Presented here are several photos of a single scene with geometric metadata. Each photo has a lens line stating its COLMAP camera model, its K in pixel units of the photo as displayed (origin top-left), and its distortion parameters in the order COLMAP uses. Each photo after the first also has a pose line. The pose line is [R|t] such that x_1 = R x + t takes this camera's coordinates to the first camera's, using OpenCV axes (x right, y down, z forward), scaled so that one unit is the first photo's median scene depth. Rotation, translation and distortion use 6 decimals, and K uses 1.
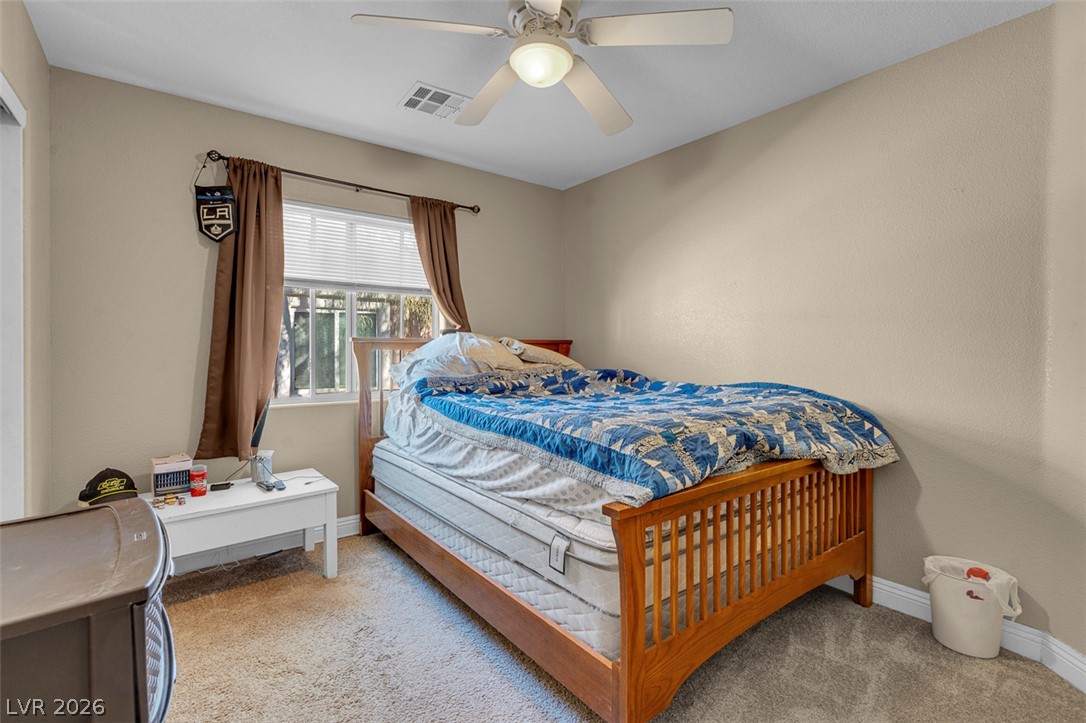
lens RADIAL K [[492.3, 0, 543.0], [0, 492.3, 361.5], [0, 0, 1]] dist [-0.000642, 0.000439]
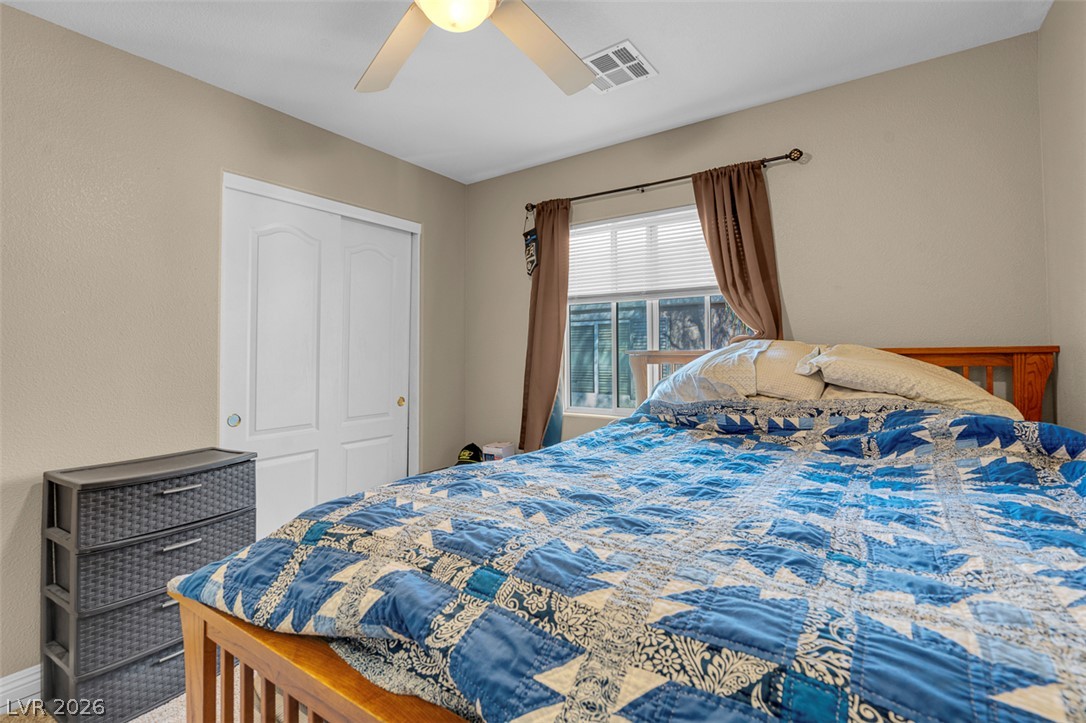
lens RADIAL K [[501.2, 0, 542.9], [0, 501.2, 357.6], [0, 0, 1]] dist [-0.000304, 0.000601]
pose [[0.319510, 0.008853, -0.947542, 0.513917], [-0.017344, 0.999843, 0.003493, -0.038981], [0.947424, 0.015319, 0.319613, 0.591568]]
